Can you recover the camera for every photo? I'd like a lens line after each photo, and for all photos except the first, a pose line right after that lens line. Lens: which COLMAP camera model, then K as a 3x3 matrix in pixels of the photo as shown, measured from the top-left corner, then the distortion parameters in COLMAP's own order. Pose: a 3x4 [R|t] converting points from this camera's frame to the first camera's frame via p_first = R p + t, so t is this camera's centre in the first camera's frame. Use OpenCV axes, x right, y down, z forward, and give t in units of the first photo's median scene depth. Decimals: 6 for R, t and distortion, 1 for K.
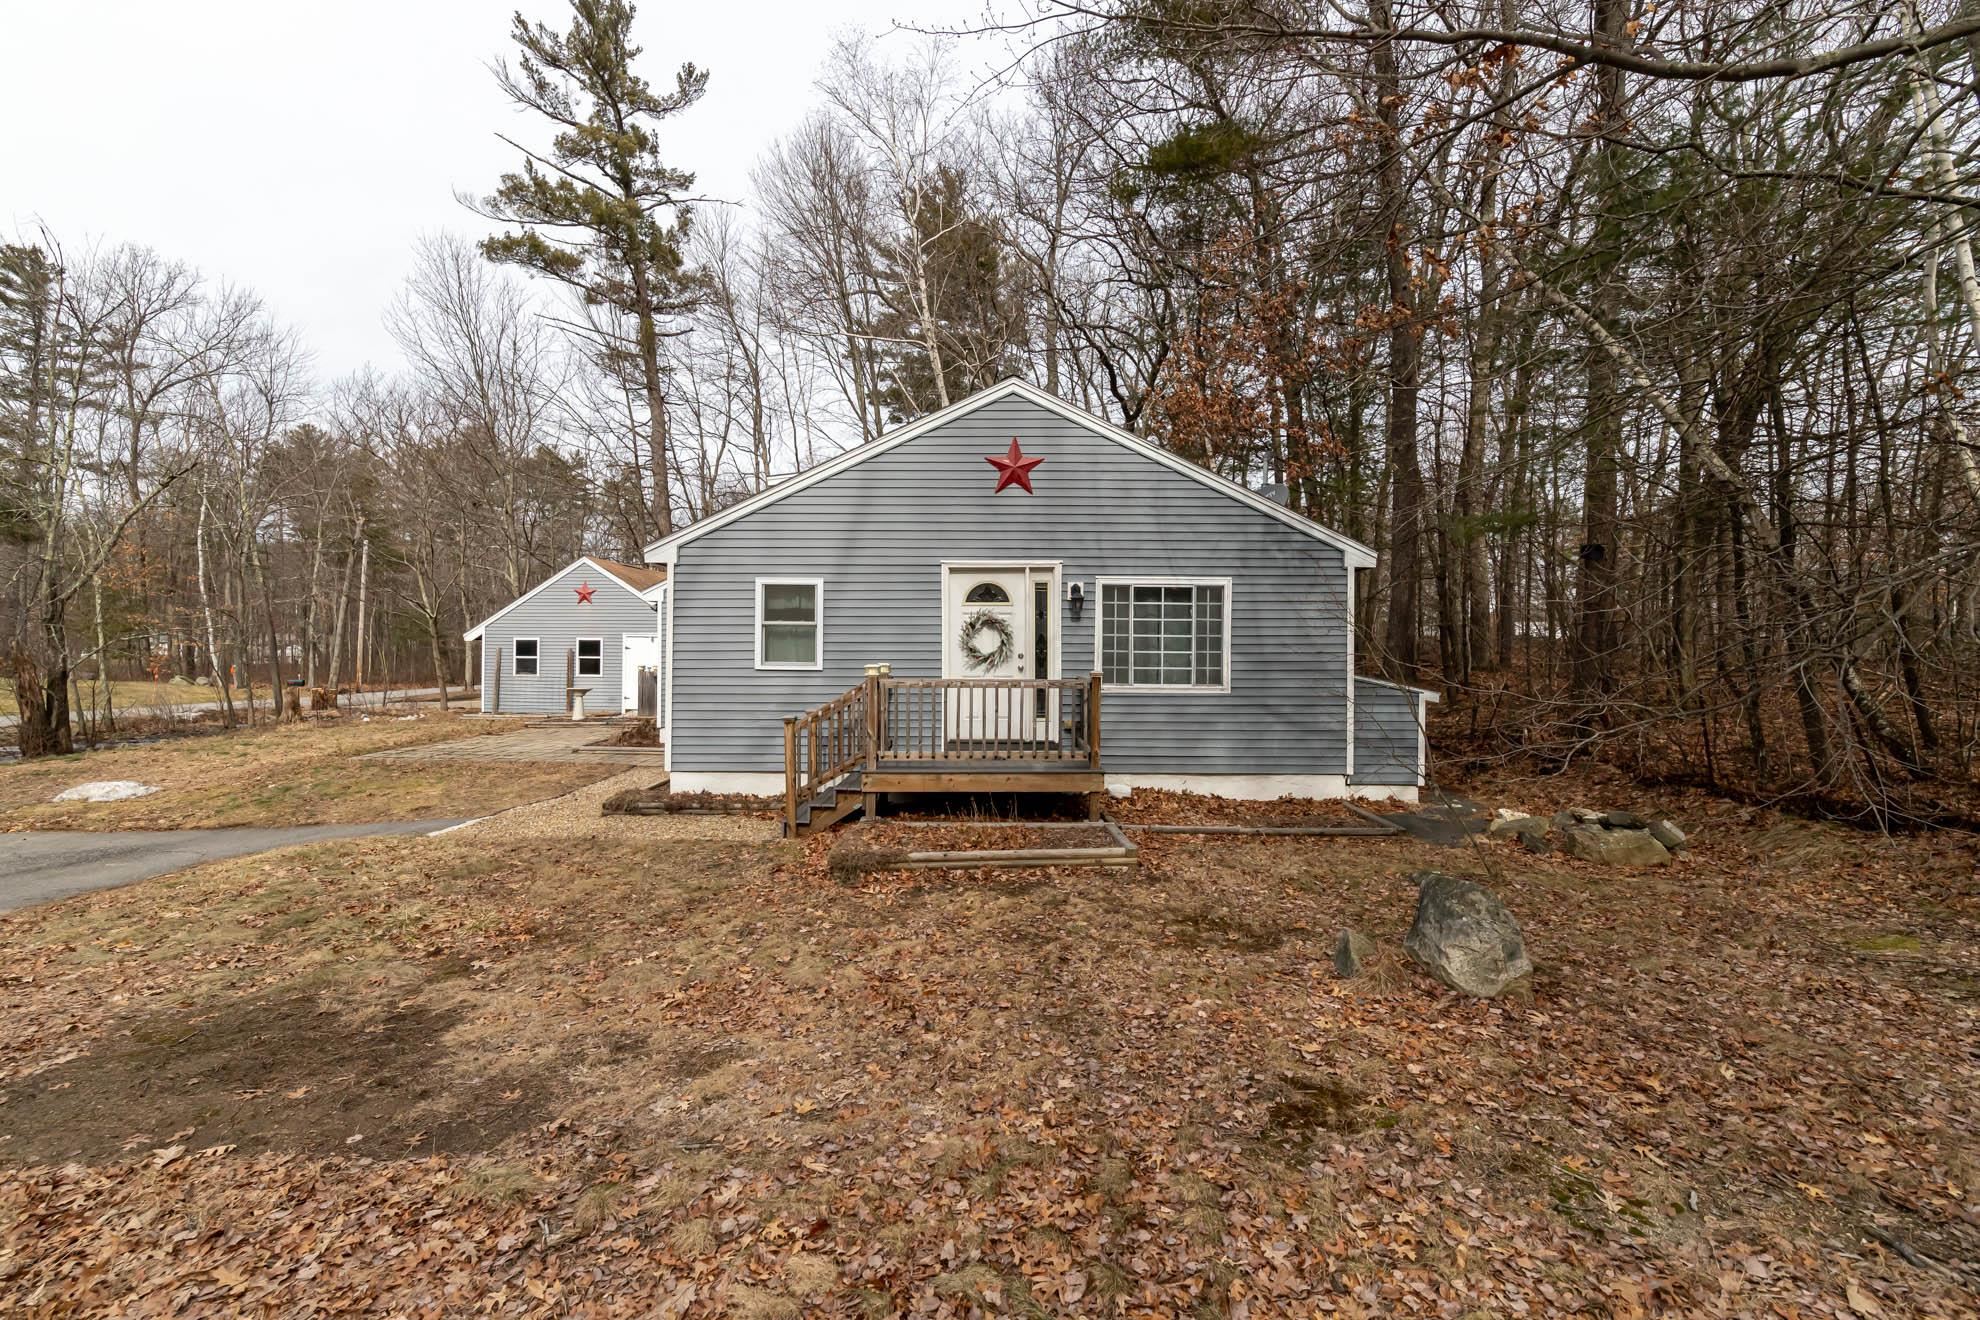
lens RADIAL K [[863.2, 0, 996.5], [0, 863.2, 650.9], [0, 0, 1]] dist [0.004240, -0.001092]
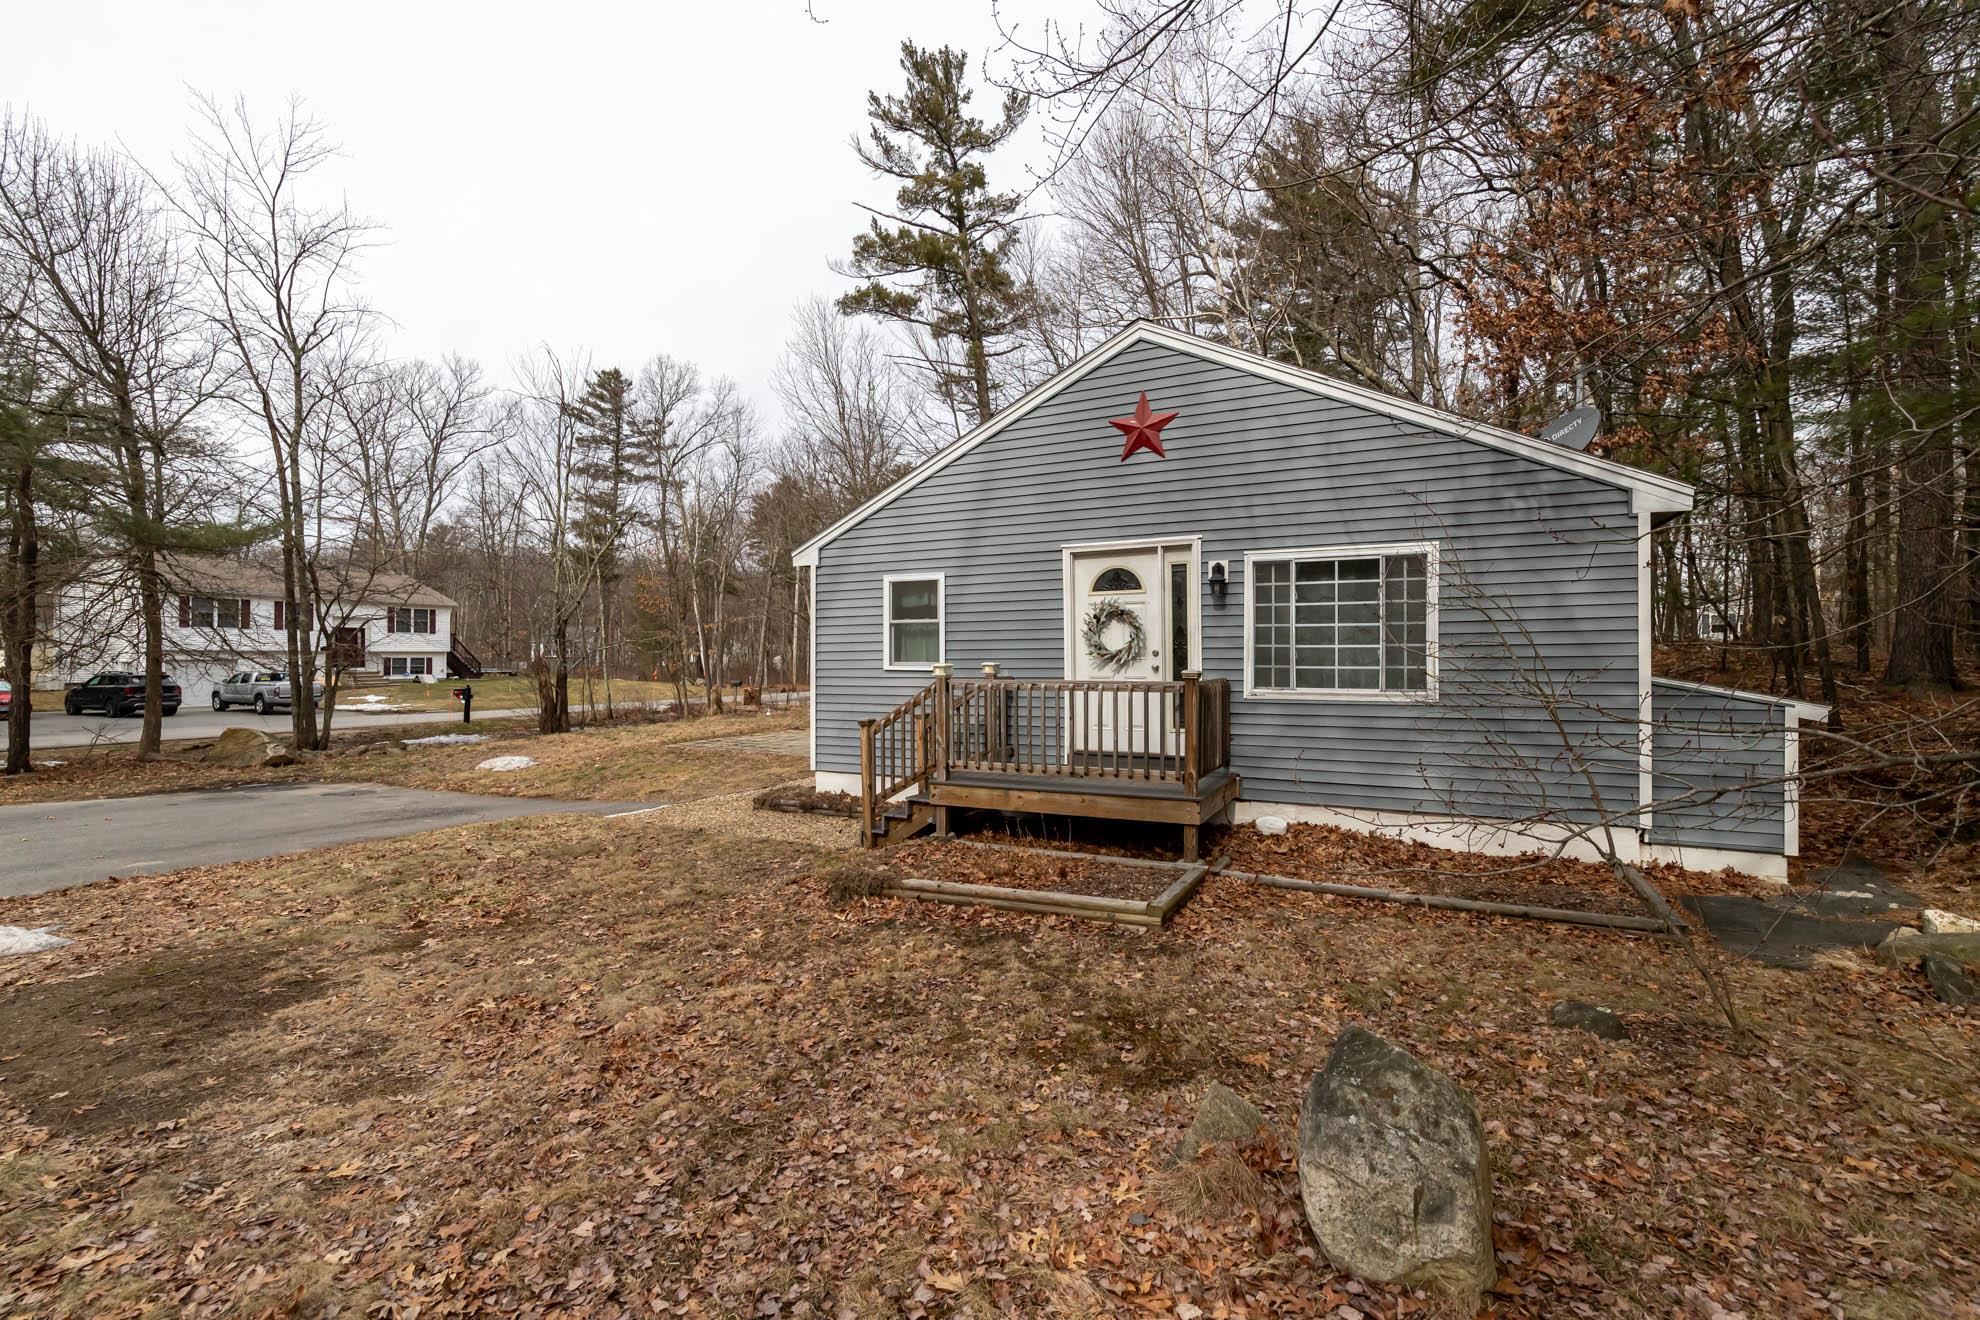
lens RADIAL K [[863.2, 0, 1003.8], [0, 863.2, 651.5], [0, 0, 1]] dist [0.004240, -0.001092]
pose [[0.890513, -0.011278, -0.454817, 0.275902], [0.009182, 0.999935, -0.006818, 0.008318], [0.454864, 0.001896, 0.890559, 0.192225]]
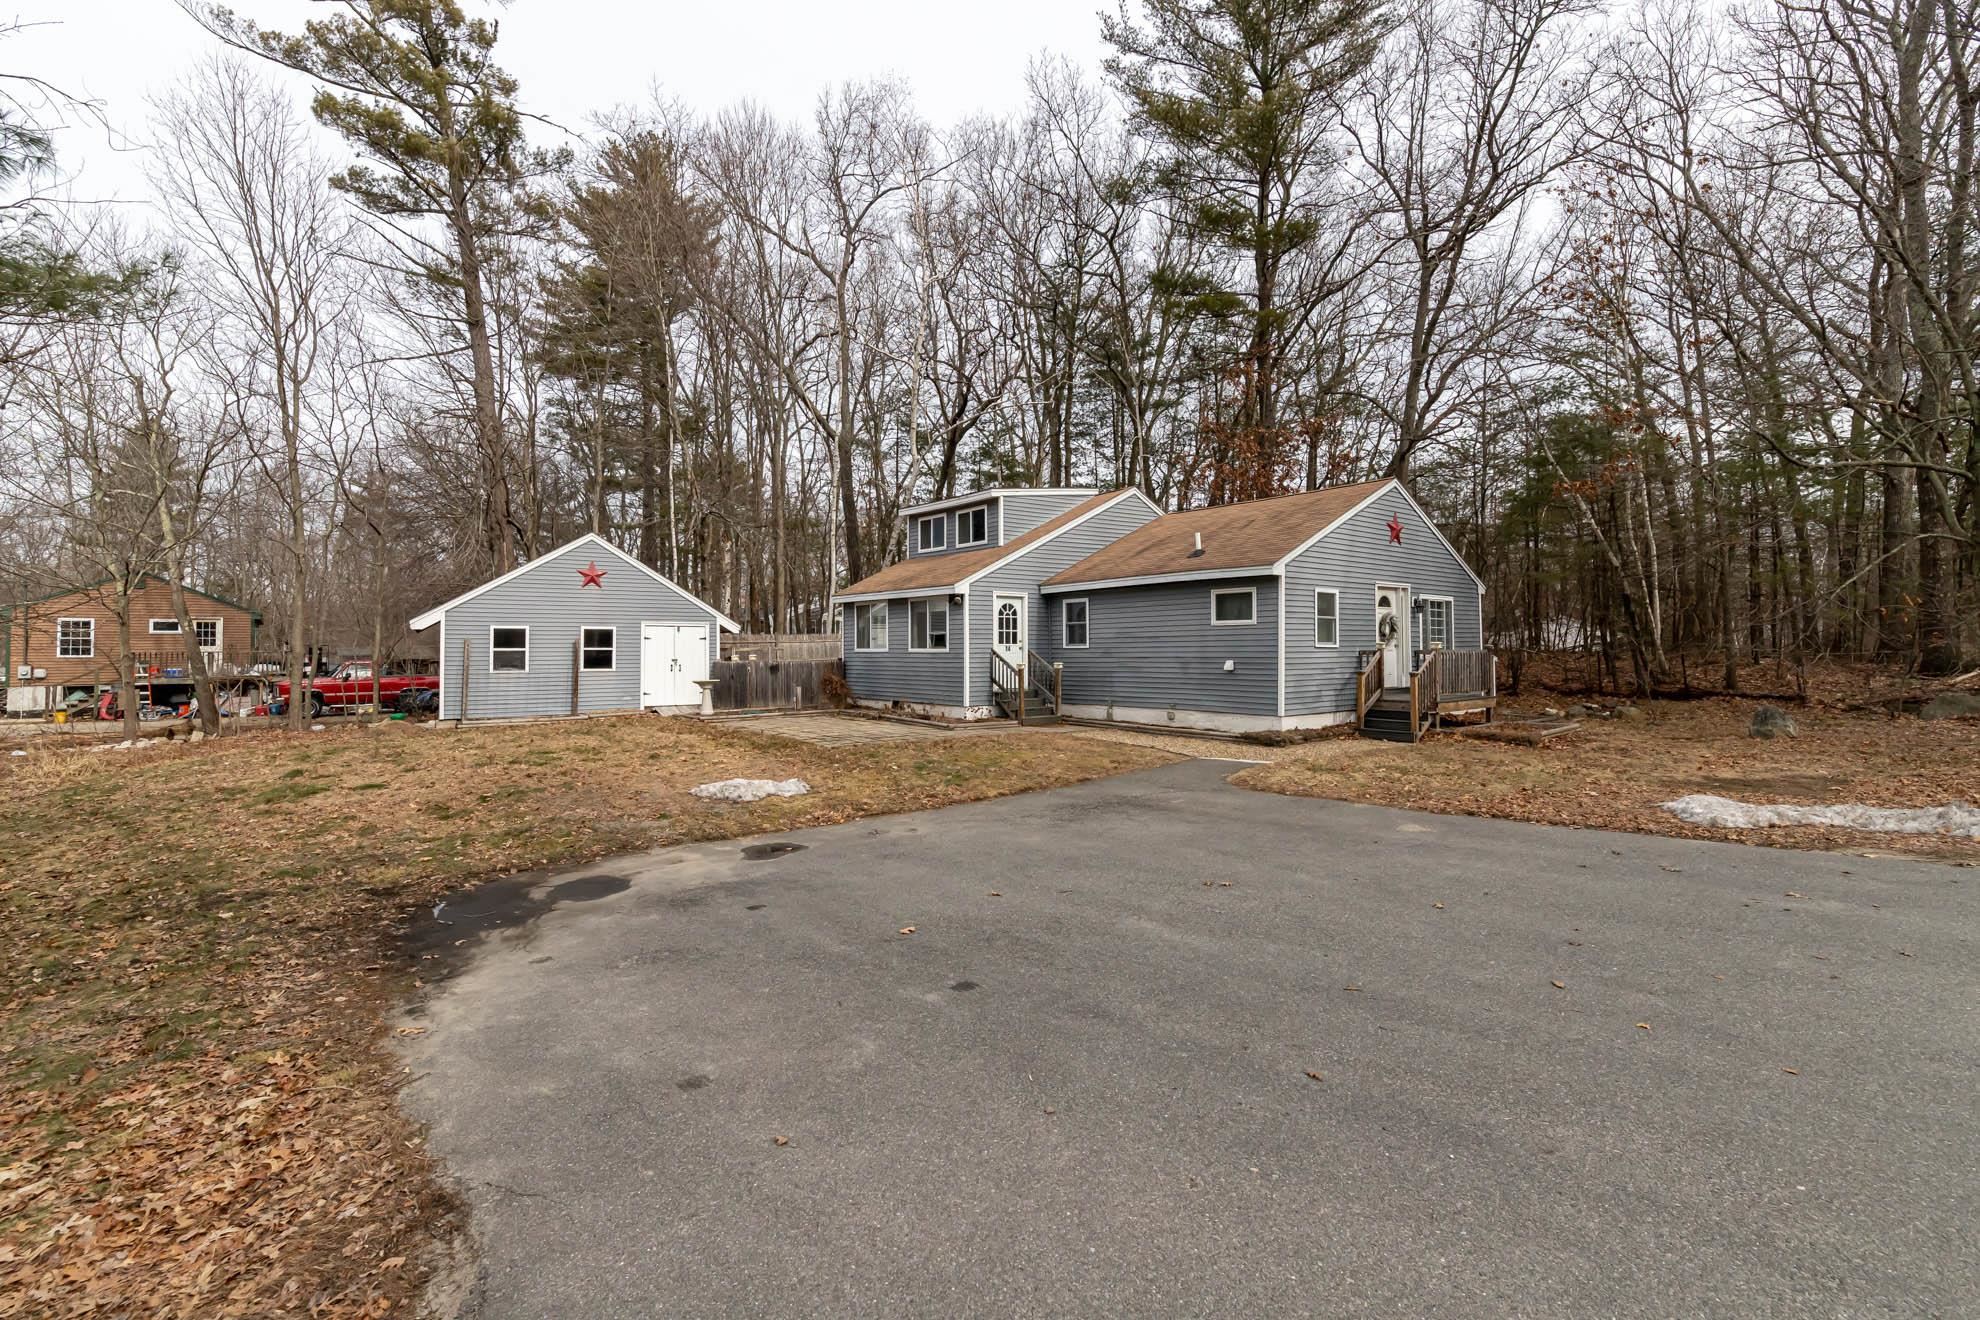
lens RADIAL K [[863.2, 0, 1085.6], [0, 863.2, 649.8], [0, 0, 1]] dist [0.004240, -0.001092]
pose [[0.756307, -0.006384, 0.654186, -1.568544], [0.006620, 0.999976, 0.002106, 0.020834], [-0.654183, 0.002738, 0.756331, 0.097488]]
